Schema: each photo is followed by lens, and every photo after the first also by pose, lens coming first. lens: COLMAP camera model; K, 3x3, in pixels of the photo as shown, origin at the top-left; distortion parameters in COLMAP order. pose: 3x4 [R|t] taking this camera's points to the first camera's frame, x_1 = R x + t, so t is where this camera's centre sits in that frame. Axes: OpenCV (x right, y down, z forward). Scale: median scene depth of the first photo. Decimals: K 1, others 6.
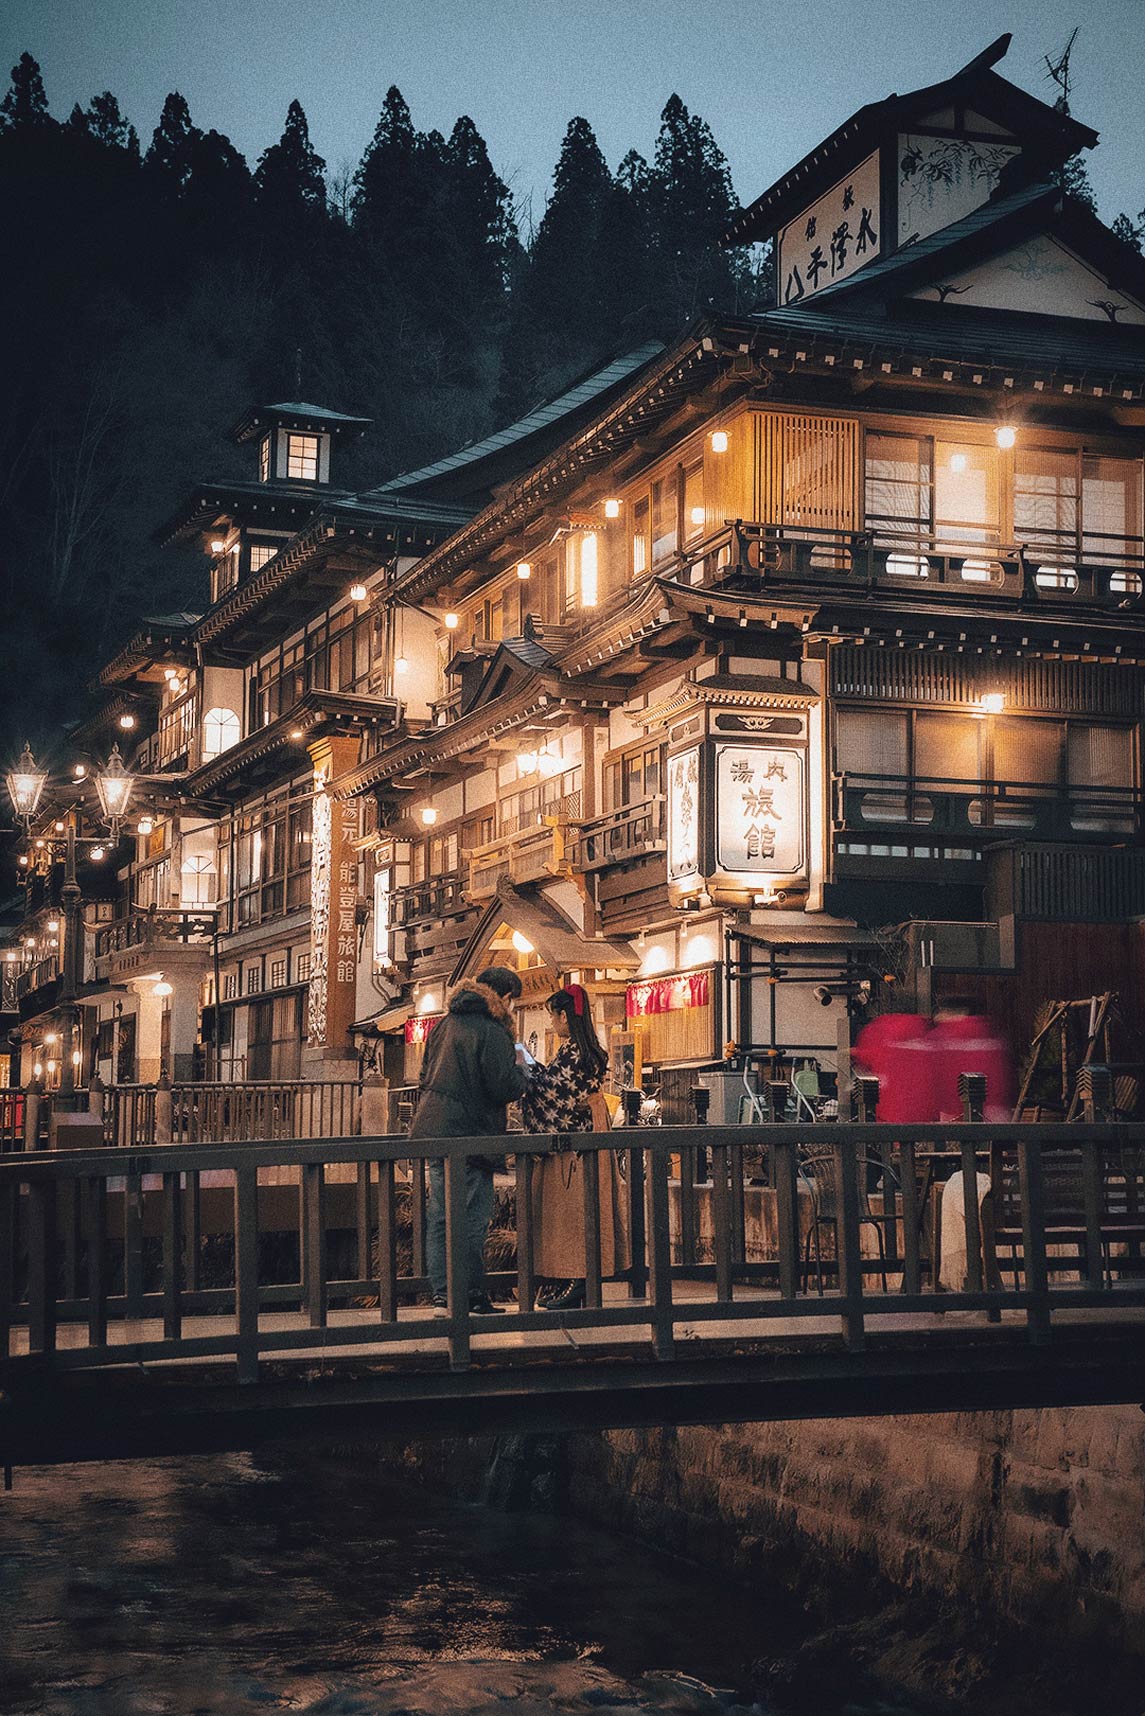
lens RADIAL K [[2753.3, 0, 551.7], [0, 2753.3, 813.0], [0, 0, 1]] dist [0.178112, 0.000000]
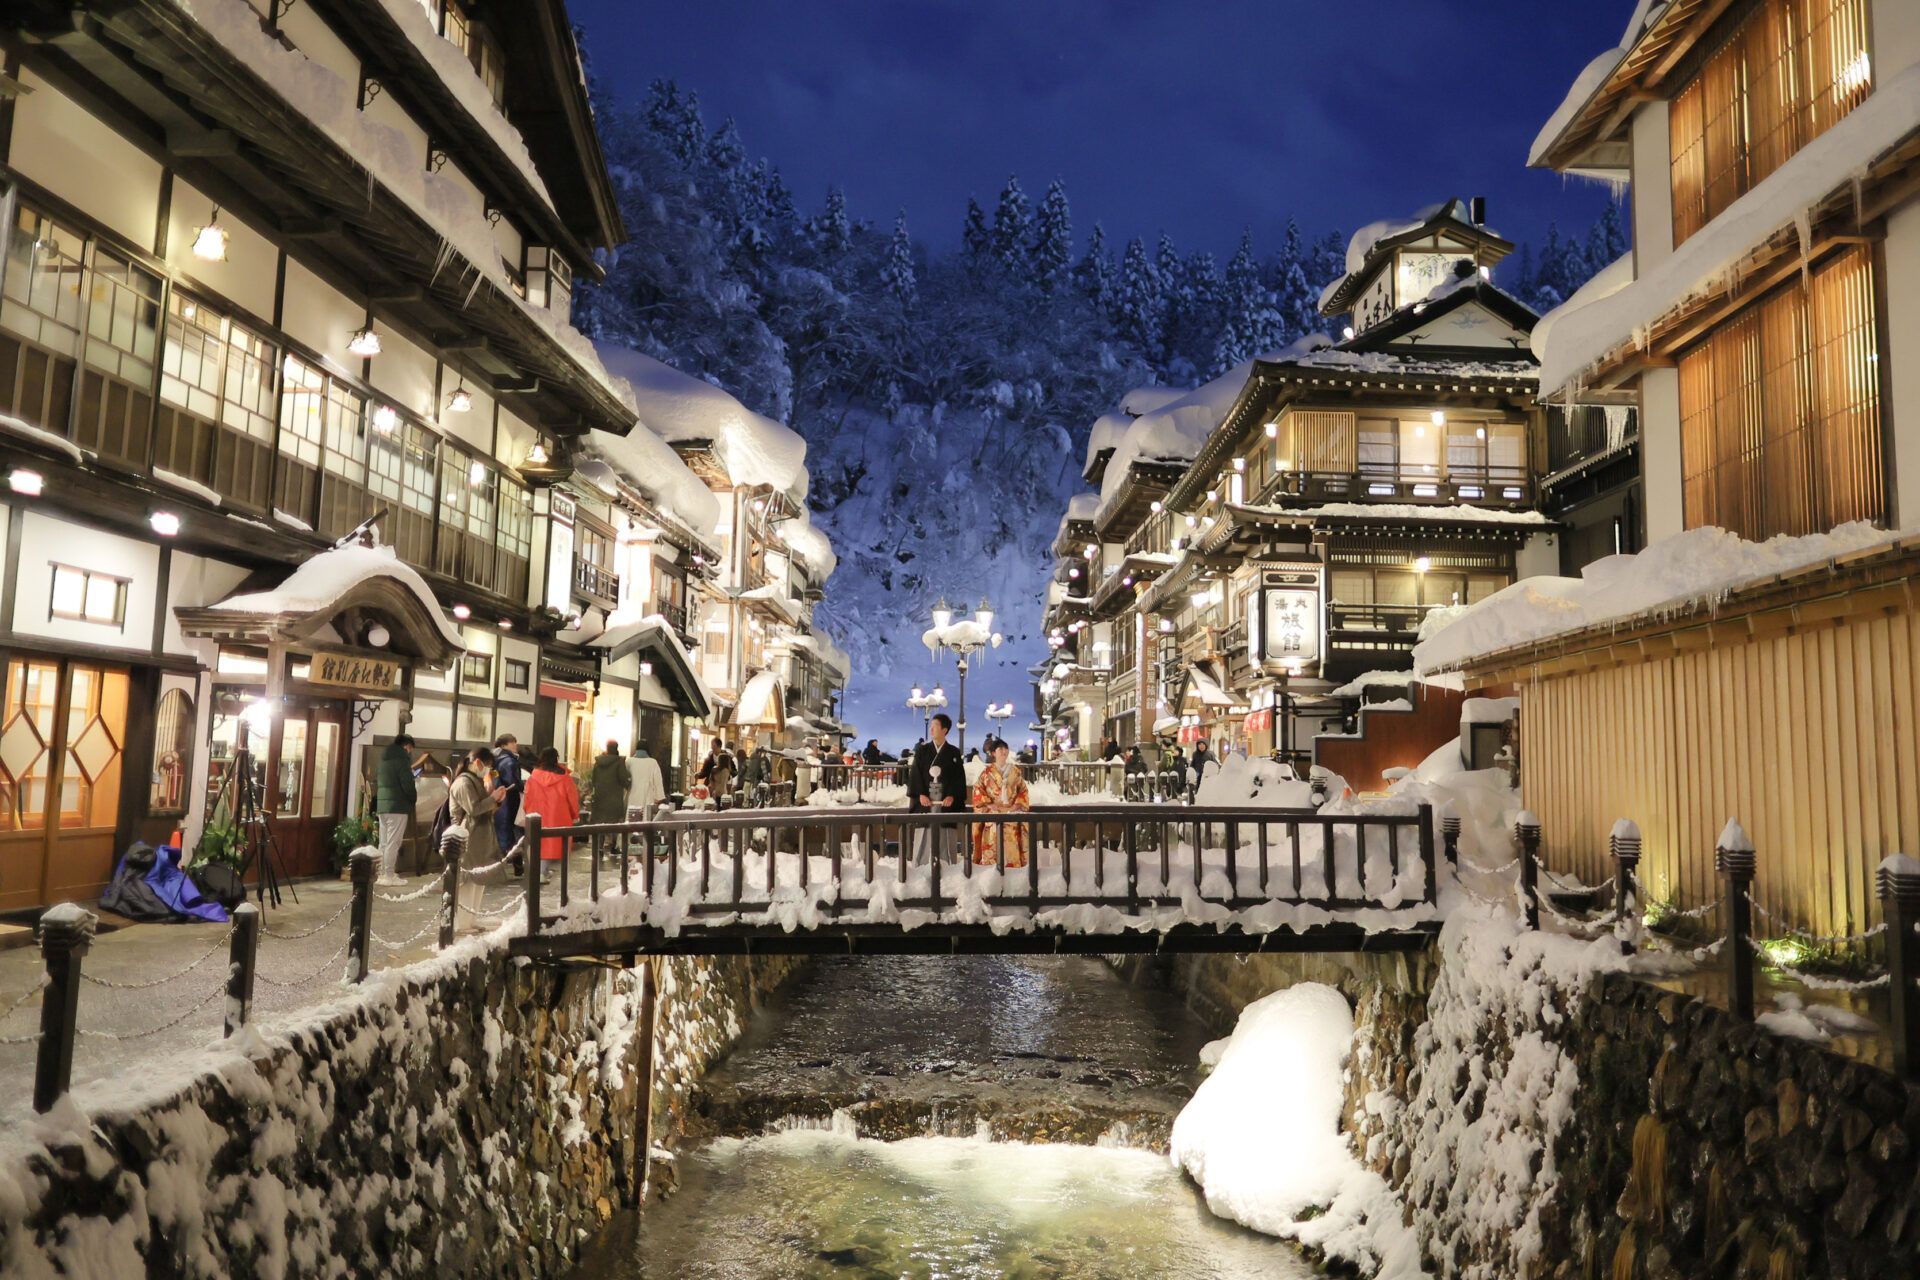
lens RADIAL K [[1476.0, 0, 953.0], [0, 1476.0, 610.6], [0, 0, 1]] dist [-0.023534, 0.042552]
pose [[0.947182, -0.019112, -0.320126, 0.168072], [0.020702, 0.999784, 0.001564, -0.016036], [0.320027, -0.008109, 0.947374, -0.022264]]
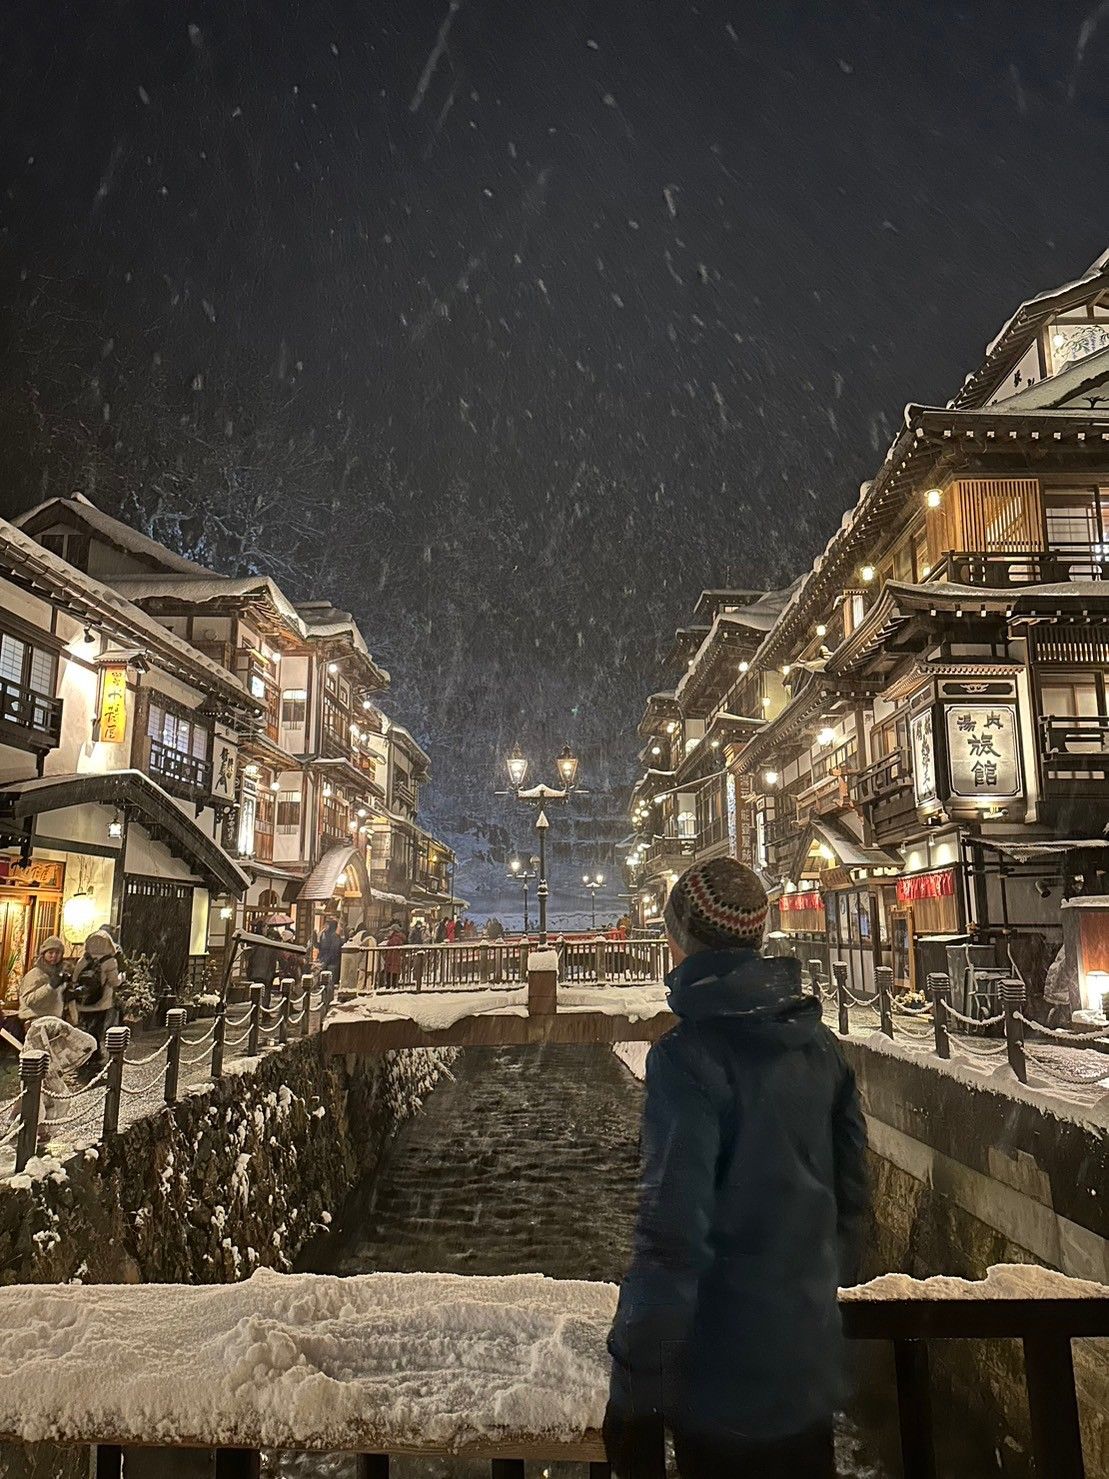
lens RADIAL K [[1000.2, 0, 550.8], [0, 1000.2, 734.6], [0, 0, 1]] dist [0.047244, -0.025780]
pose [[0.943385, -0.064345, -0.325399, 0.034461], [0.040797, 0.996064, -0.078687, 0.020561], [0.329181, 0.060956, 0.942297, 0.429235]]
